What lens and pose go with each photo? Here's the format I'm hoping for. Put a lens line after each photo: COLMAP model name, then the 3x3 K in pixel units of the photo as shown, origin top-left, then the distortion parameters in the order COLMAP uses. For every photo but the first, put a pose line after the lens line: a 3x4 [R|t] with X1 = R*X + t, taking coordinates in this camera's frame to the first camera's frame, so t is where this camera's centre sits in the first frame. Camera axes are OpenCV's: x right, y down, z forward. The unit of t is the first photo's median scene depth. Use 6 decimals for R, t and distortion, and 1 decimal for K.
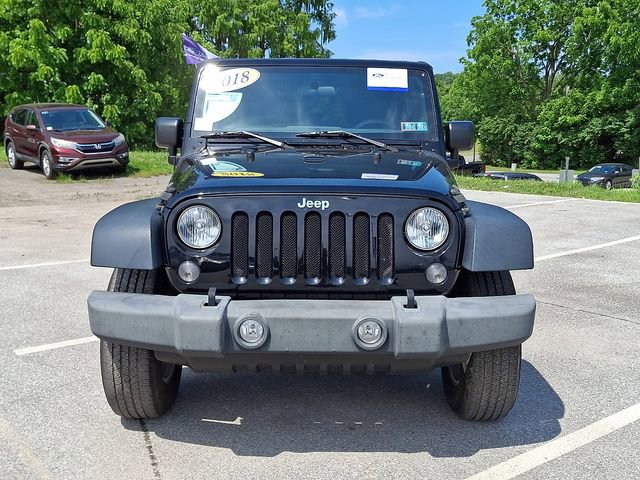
lens RADIAL K [[719.0, 0, 320.0], [0, 719.0, 240.0], [0, 0, 1]] dist [0.174904, -0.427226]
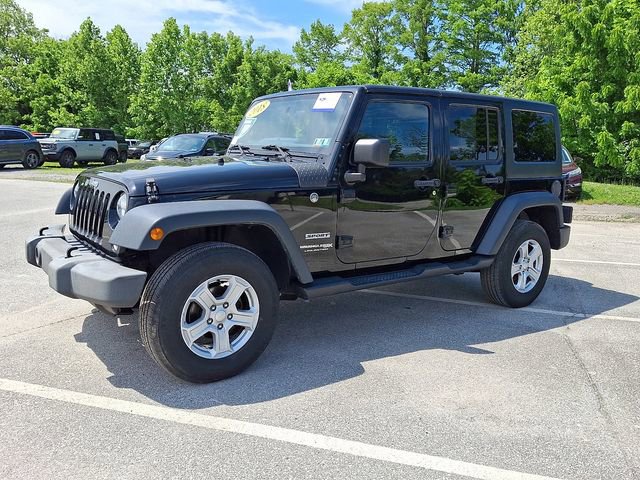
lens RADIAL K [[532.9, 0, 320.0], [0, 532.9, 240.0], [0, 0, 1]] dist [0.076881, -0.139138]
pose [[0.606266, 0.145697, -0.781801, 0.800367], [-0.158433, 0.985496, 0.060797, -0.053168], [0.779320, 0.087004, 0.620556, 0.474129]]
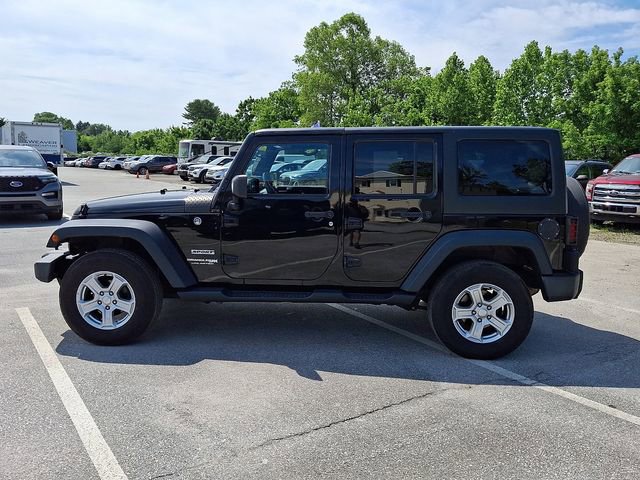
lens RADIAL K [[532.9, 0, 320.0], [0, 532.9, 240.0], [0, 0, 1]] dist [0.076881, -0.139138]
pose [[-0.031170, 0.135486, -0.990289, 1.141521], [-0.183418, 0.973170, 0.138917, -0.209006], [0.982541, 0.185967, -0.005483, 1.181498]]
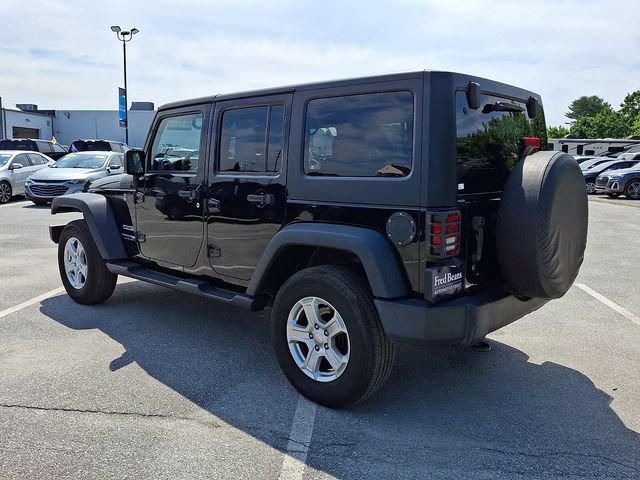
lens RADIAL K [[532.9, 0, 320.0], [0, 532.9, 240.0], [0, 0, 1]] dist [0.076881, -0.139138]
pose [[-0.658638, 0.094958, -0.746444, 0.708496], [-0.143312, 0.958016, 0.248327, -0.296271], [0.738686, 0.270532, -0.617378, 1.875918]]
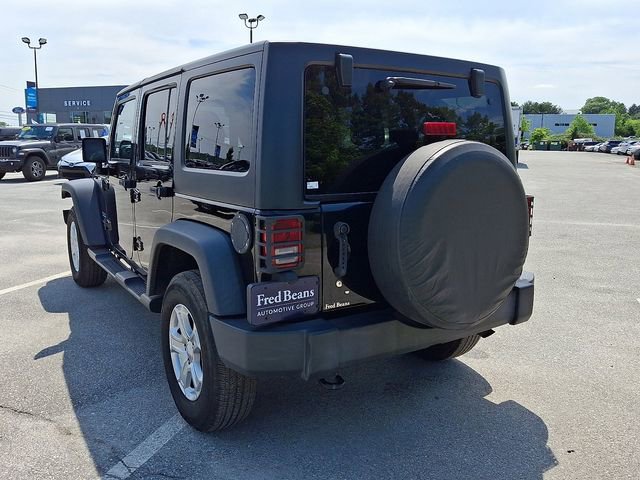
lens RADIAL K [[532.9, 0, 320.0], [0, 532.9, 240.0], [0, 0, 1]] dist [0.076881, -0.139138]
pose [[-0.832372, 0.084332, -0.547764, 0.408789], [-0.109813, 0.943664, 0.312153, -0.332797], [0.543229, 0.319979, -0.776218, 2.004373]]
